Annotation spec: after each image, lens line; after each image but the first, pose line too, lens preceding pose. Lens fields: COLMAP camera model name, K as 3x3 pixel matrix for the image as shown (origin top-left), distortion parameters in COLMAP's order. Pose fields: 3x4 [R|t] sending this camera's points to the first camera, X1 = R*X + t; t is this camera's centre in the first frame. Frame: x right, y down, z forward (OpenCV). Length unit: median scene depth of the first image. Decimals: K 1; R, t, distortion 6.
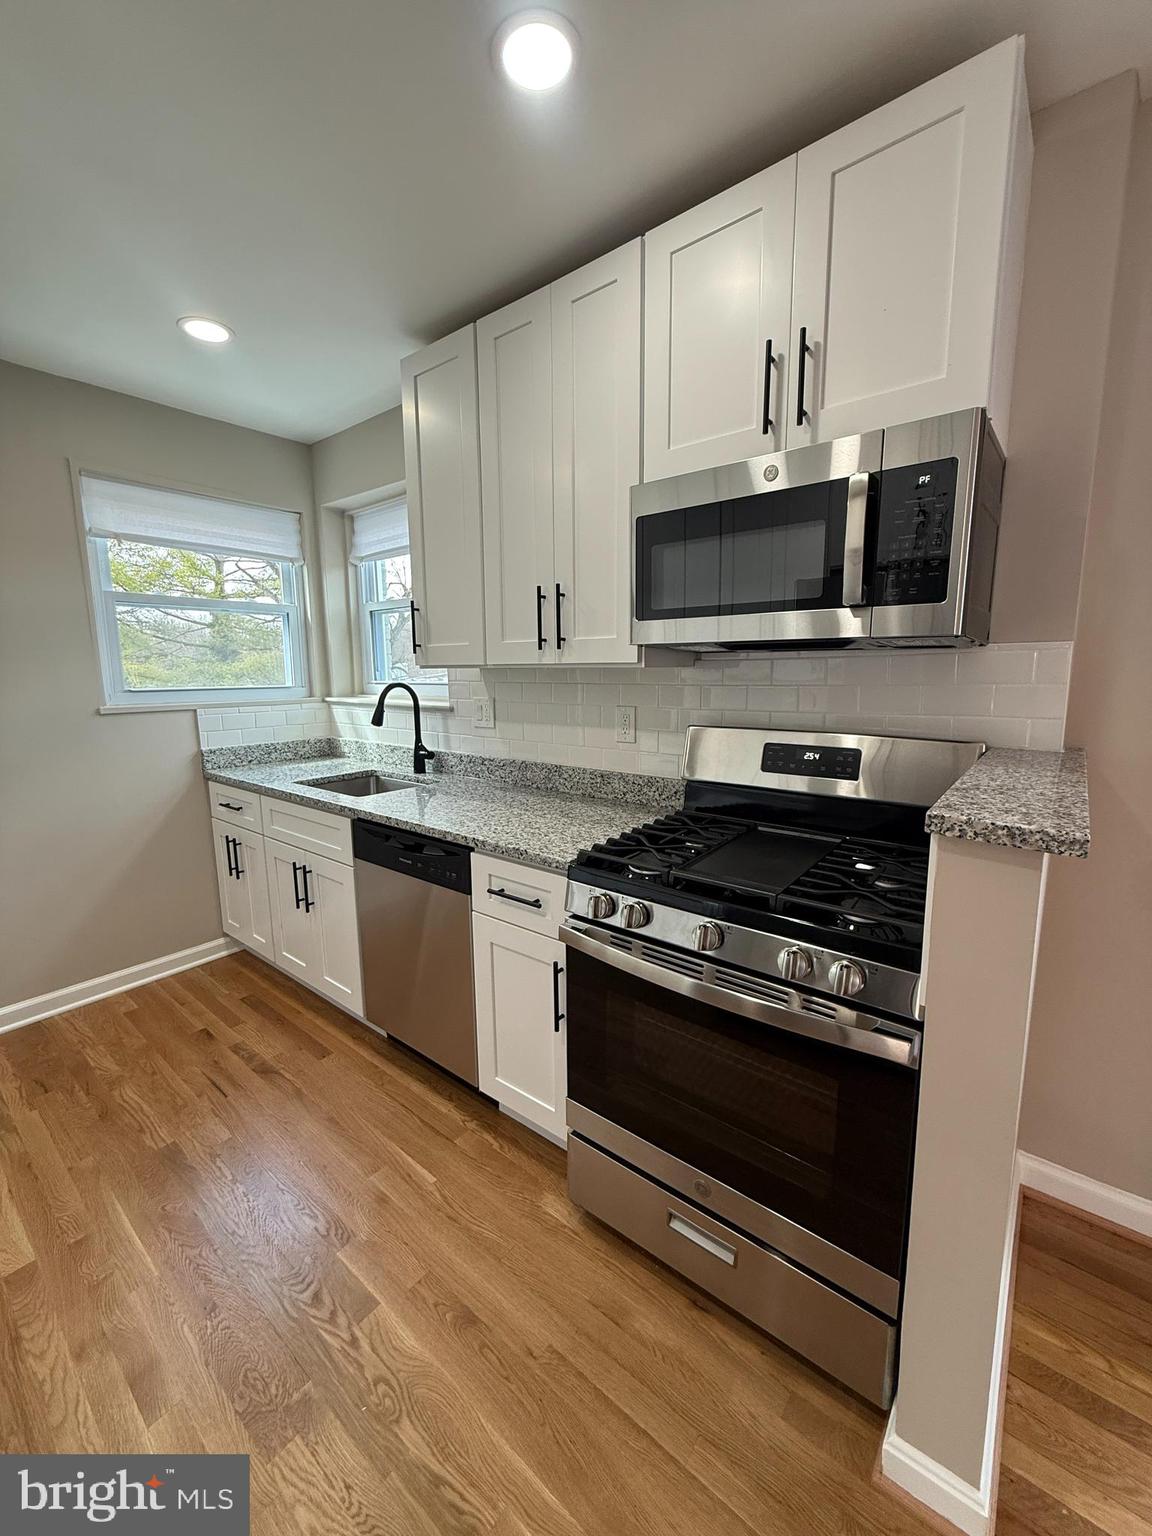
lens RADIAL K [[609.0, 0, 576.0], [0, 609.0, 768.0], [0, 0, 1]] dist [0.000089, 0.000481]
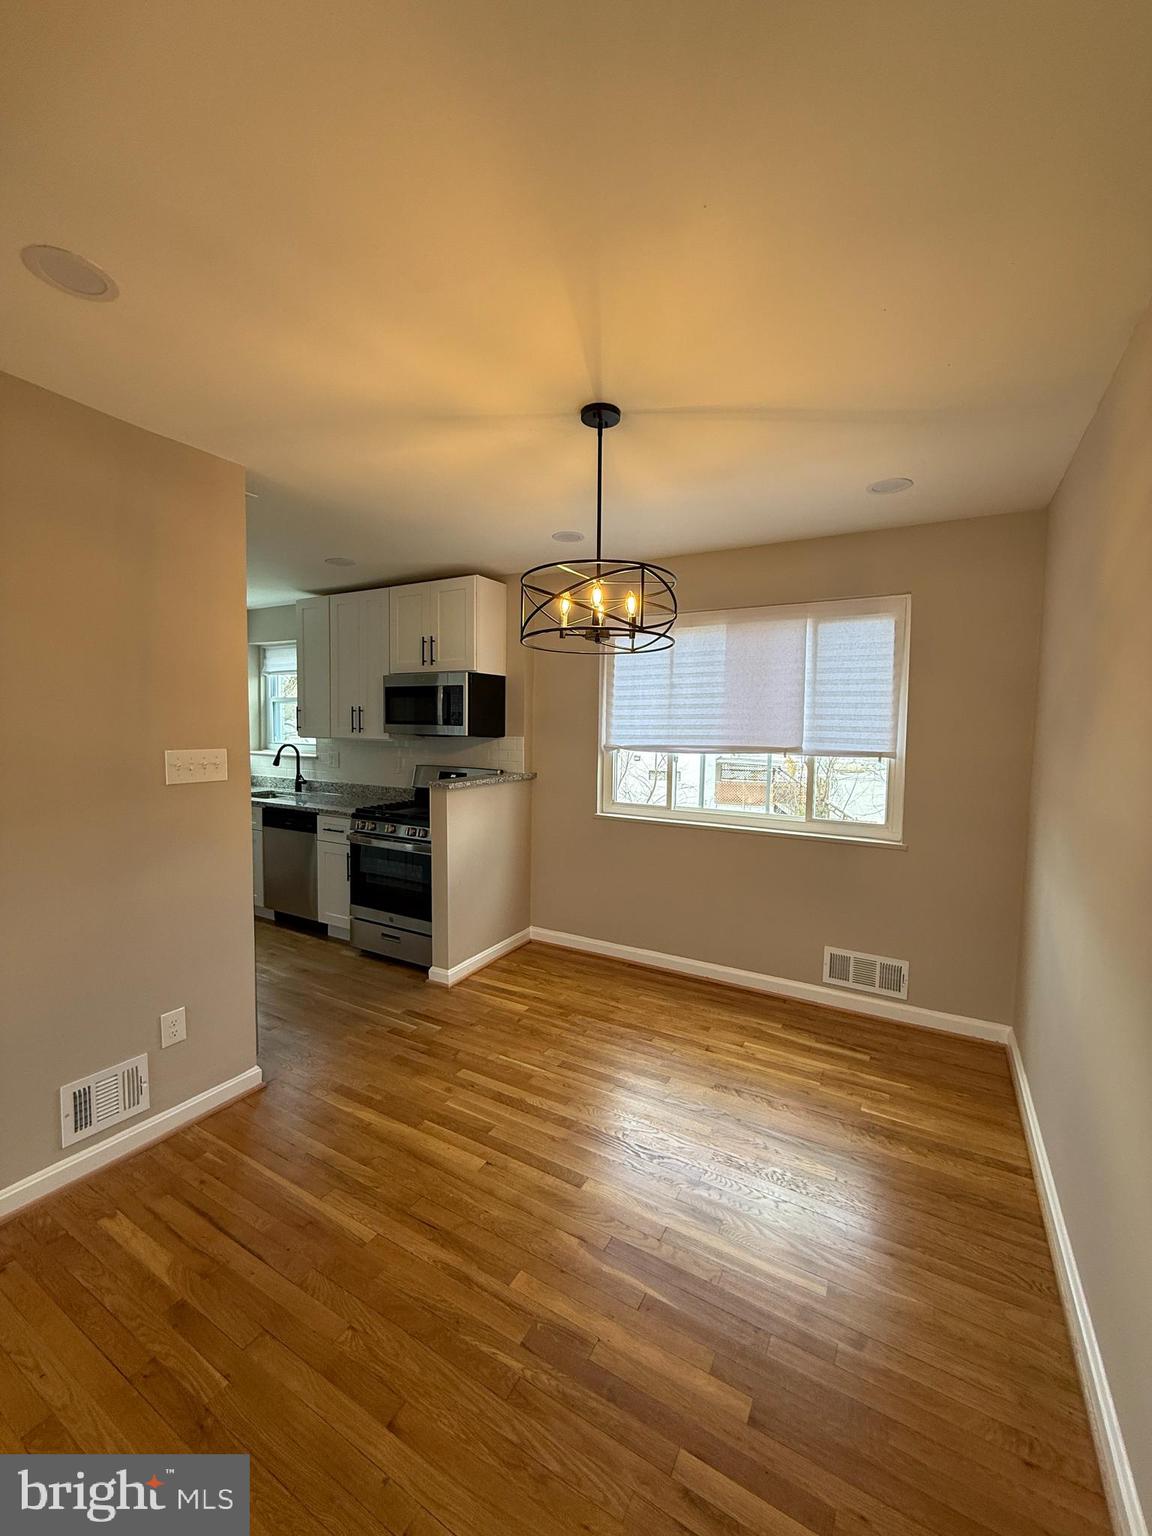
lens RADIAL K [[609.0, 0, 576.0], [0, 609.0, 768.0], [0, 0, 1]] dist [0.000089, 0.000481]
pose [[0.987421, 0.011802, 0.157670, 0.404119], [0.003098, 0.995575, -0.093924, 0.158778], [-0.158081, 0.093231, 0.983015, -1.371543]]
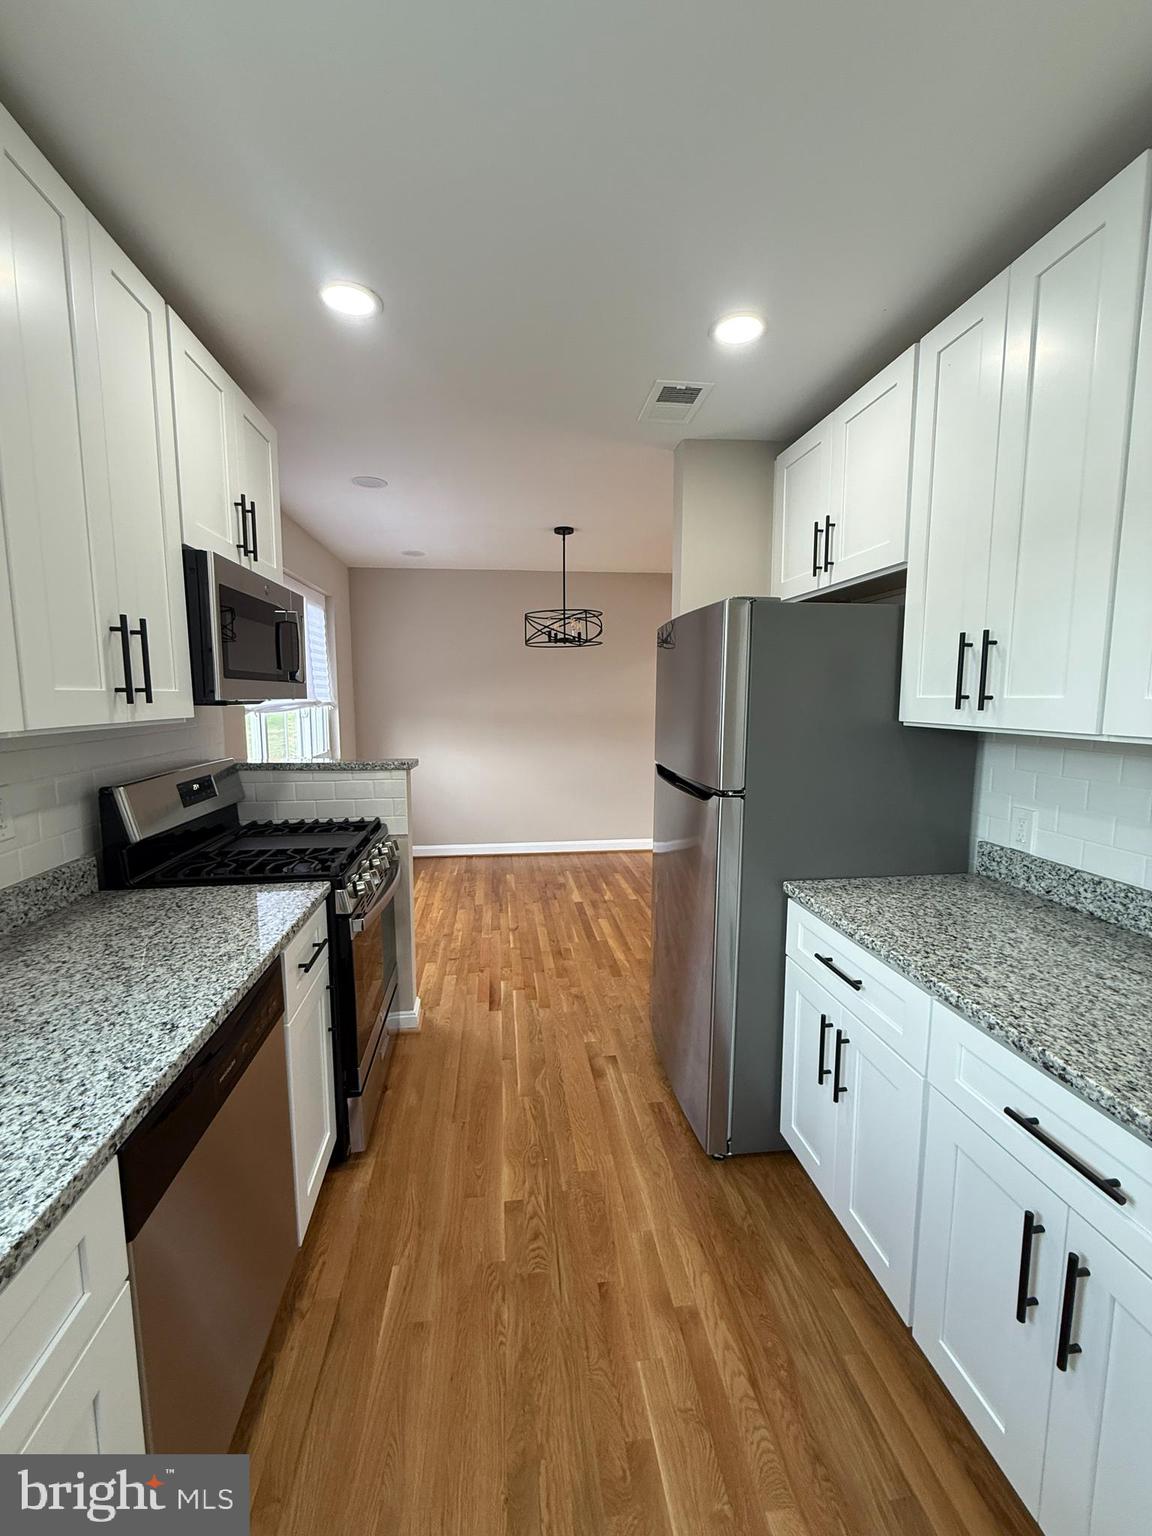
lens RADIAL K [[609.0, 0, 576.0], [0, 609.0, 768.0], [0, 0, 1]] dist [0.000089, 0.000481]
pose [[-0.722816, -0.071799, 0.687300, -0.867535], [0.120786, 0.966151, 0.227956, -0.206387], [-0.680402, 0.247786, -0.689677, 1.075061]]
